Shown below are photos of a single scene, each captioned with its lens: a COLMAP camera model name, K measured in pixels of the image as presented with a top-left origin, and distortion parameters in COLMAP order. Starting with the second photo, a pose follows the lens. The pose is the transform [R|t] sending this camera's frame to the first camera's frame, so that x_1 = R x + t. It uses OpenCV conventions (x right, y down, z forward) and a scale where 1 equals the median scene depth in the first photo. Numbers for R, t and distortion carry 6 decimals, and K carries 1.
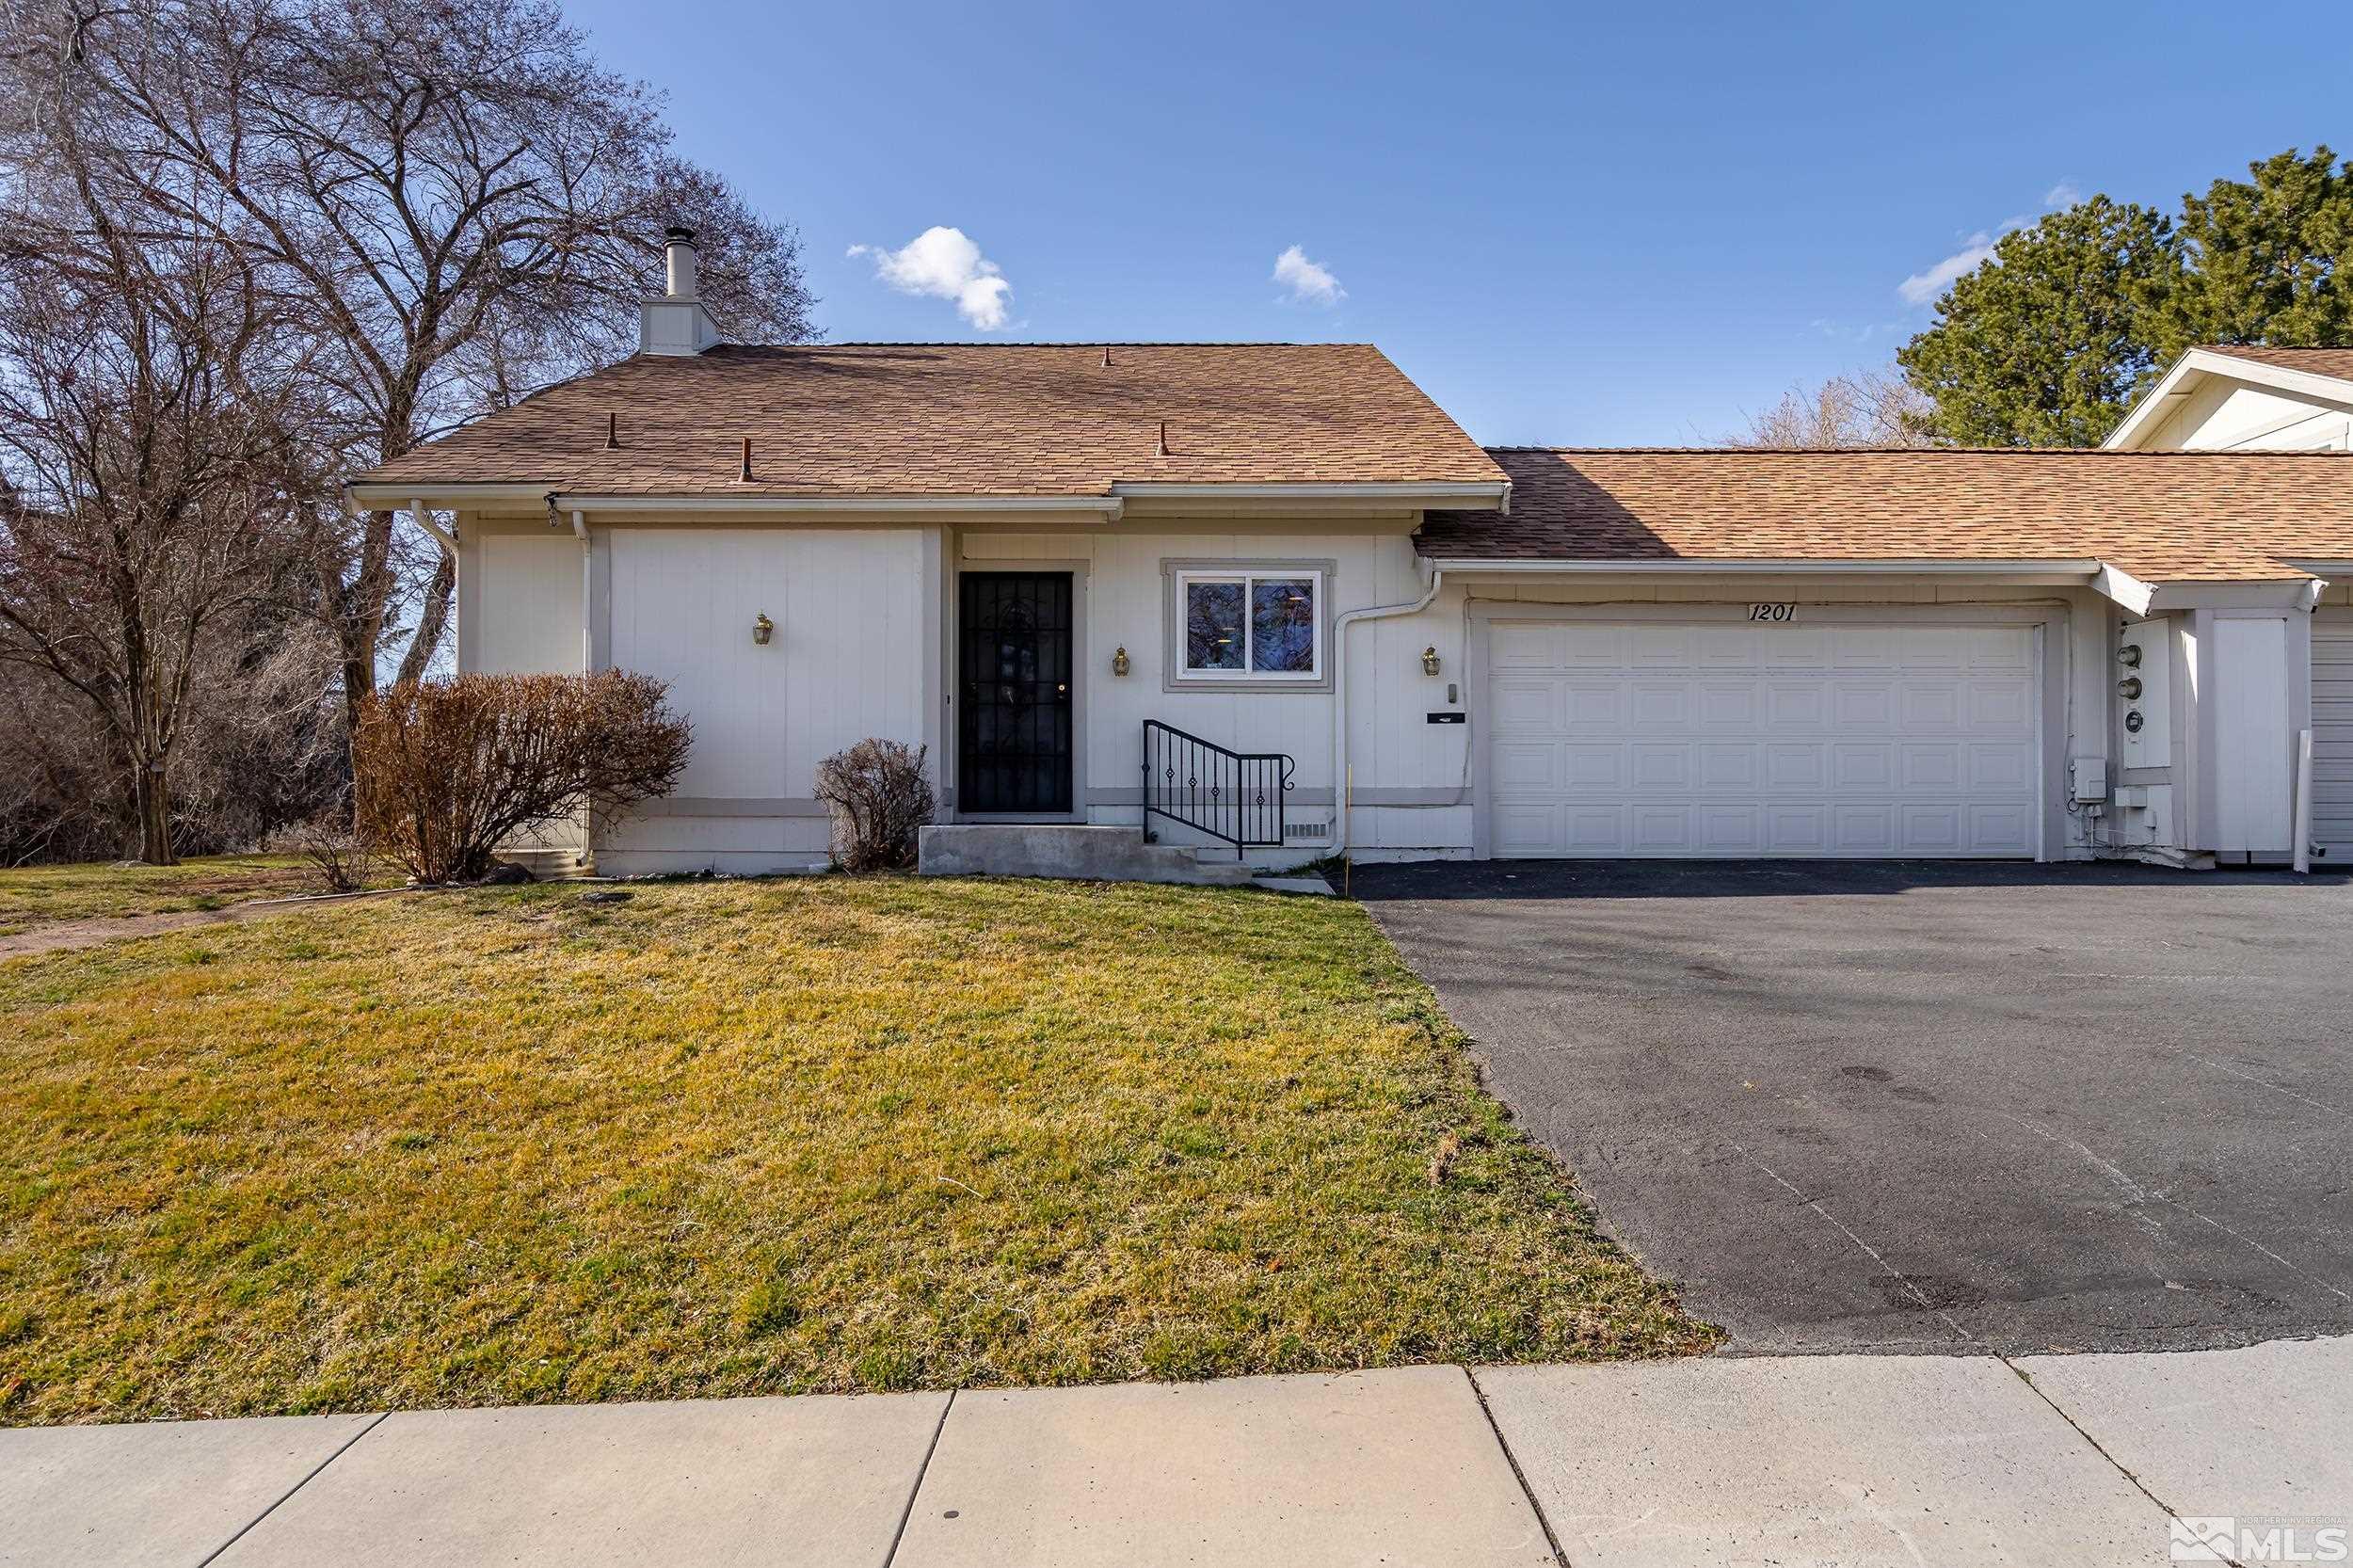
lens RADIAL K [[1389.6, 0, 1176.8], [0, 1389.6, 792.2], [0, 0, 1]] dist [-0.005705, 0.001561]
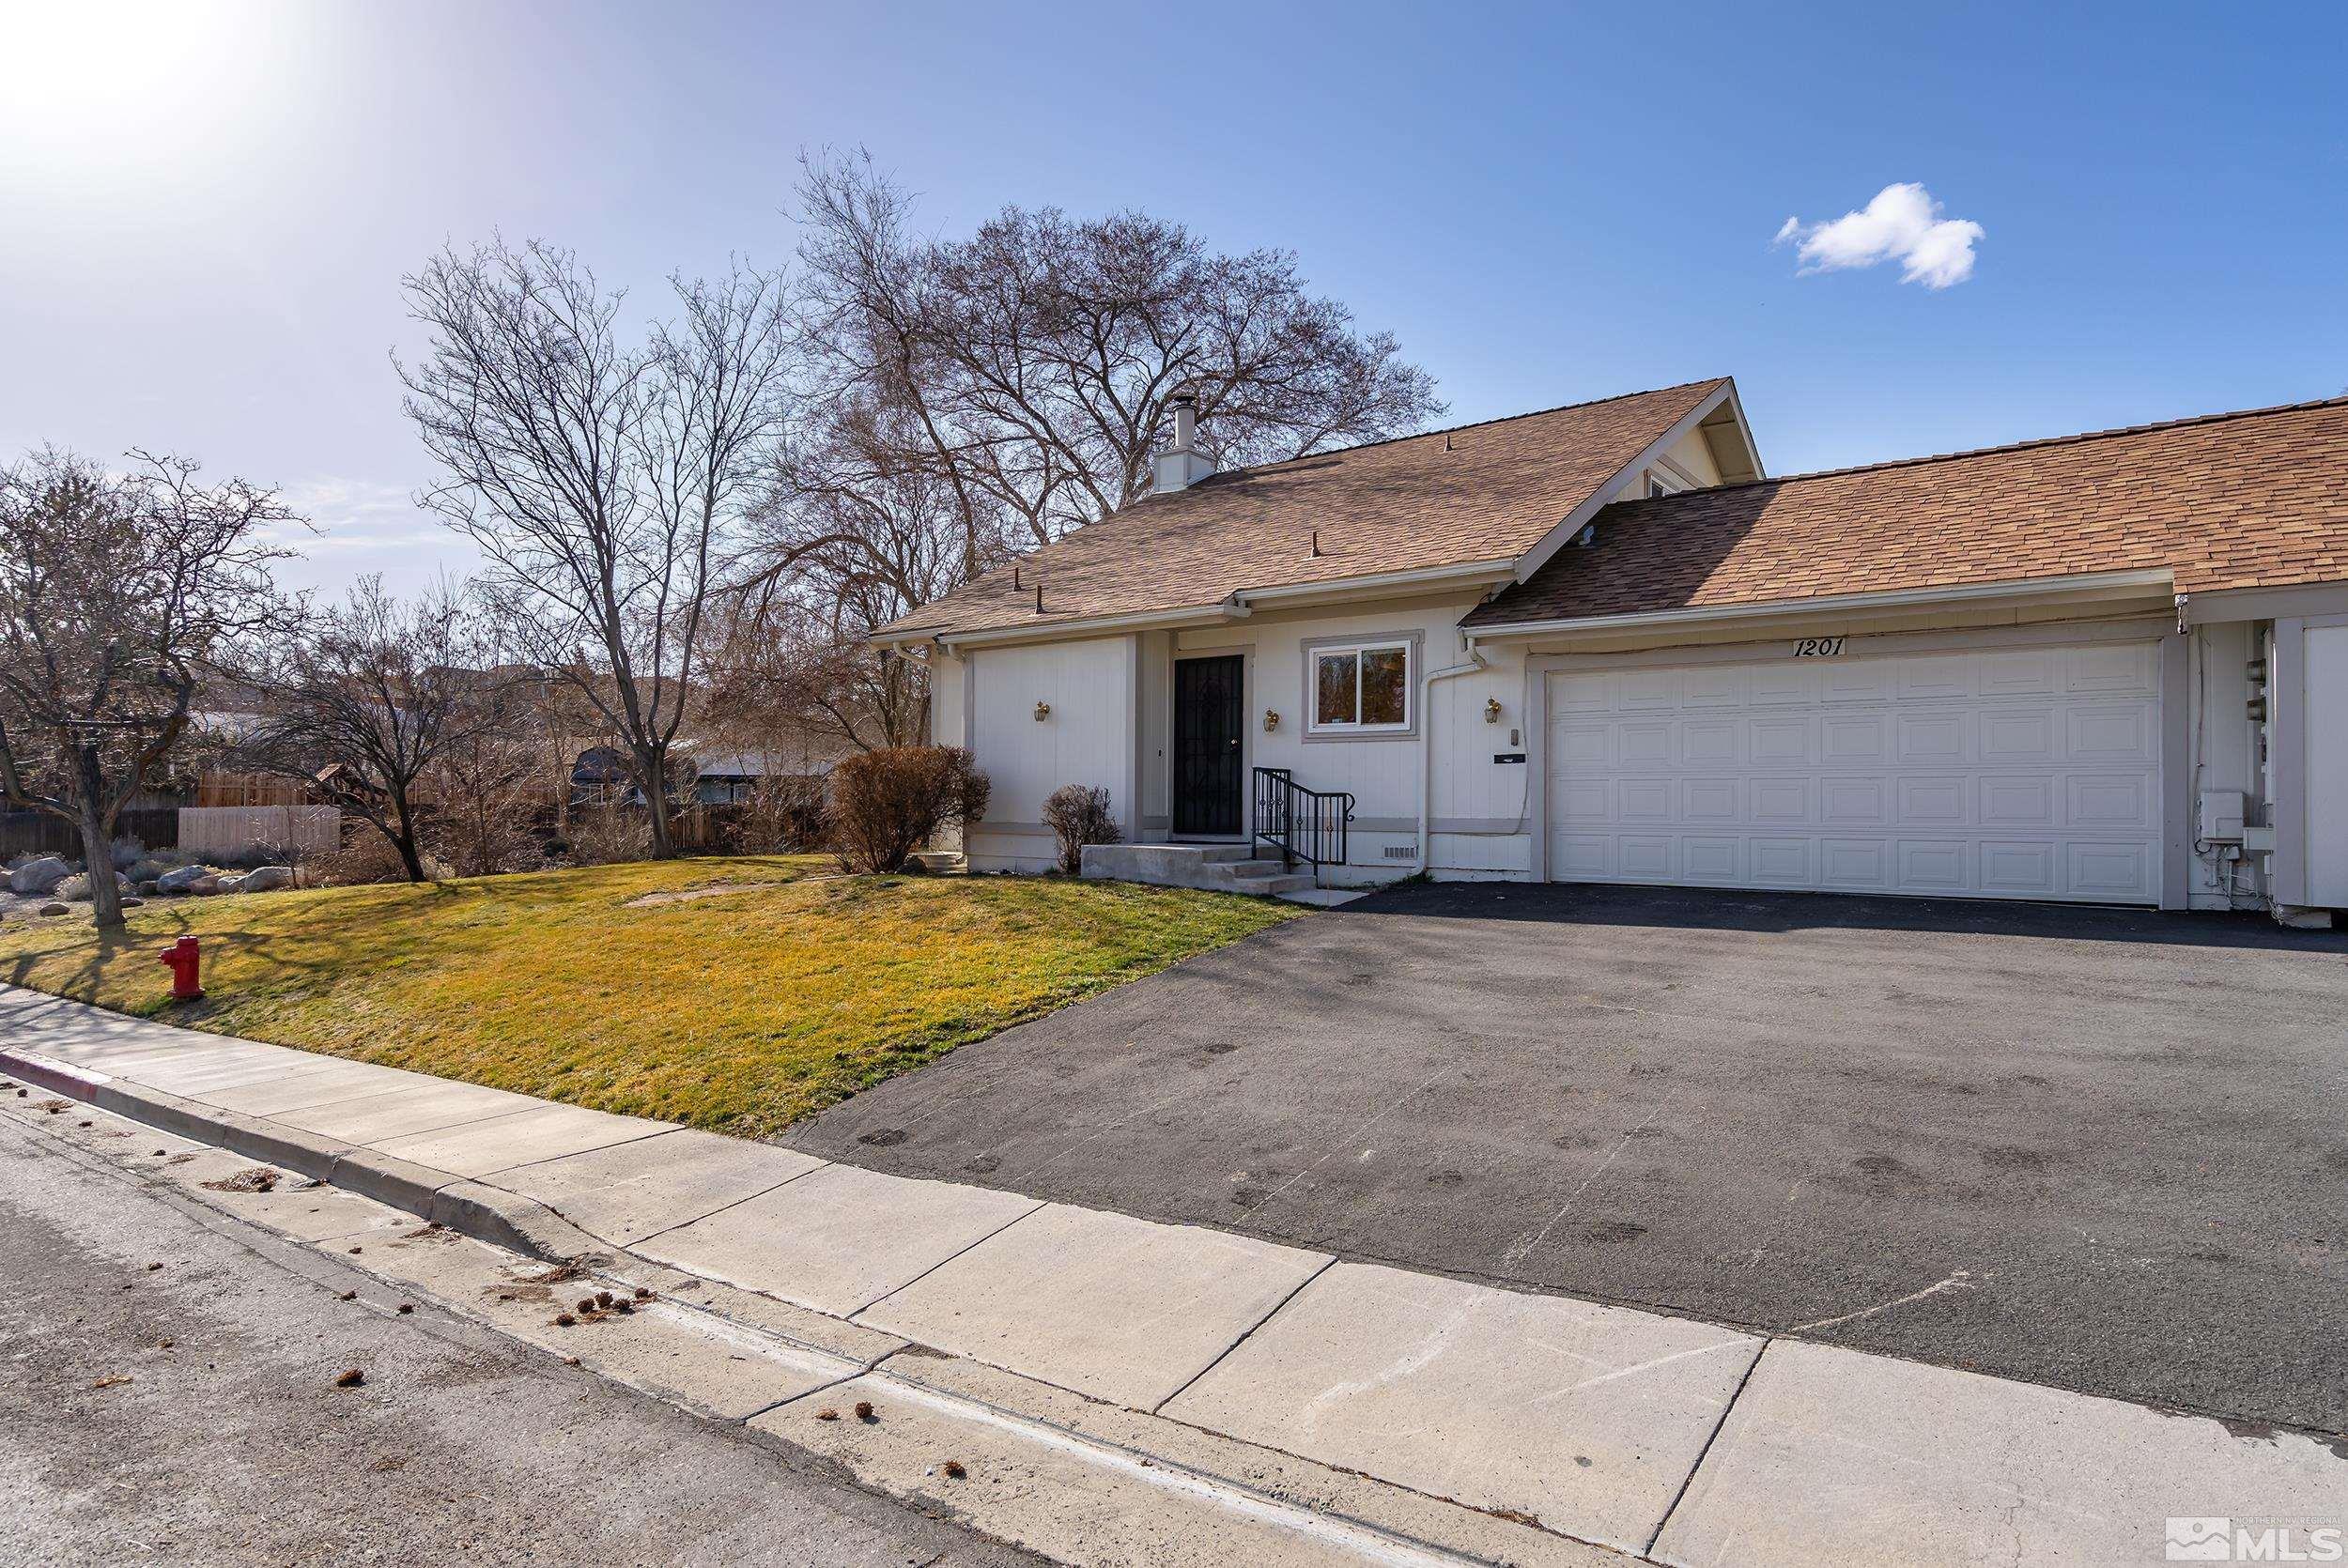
lens RADIAL K [[1302.0, 0, 1176.4], [0, 1302.0, 790.1], [0, 0, 1]] dist [0.005842, 0.000383]
pose [[0.792133, -0.003779, -0.610336, 0.640018], [0.005052, 0.999987, 0.000365, -0.028895], [0.610327, -0.003373, 0.792142, -0.033665]]
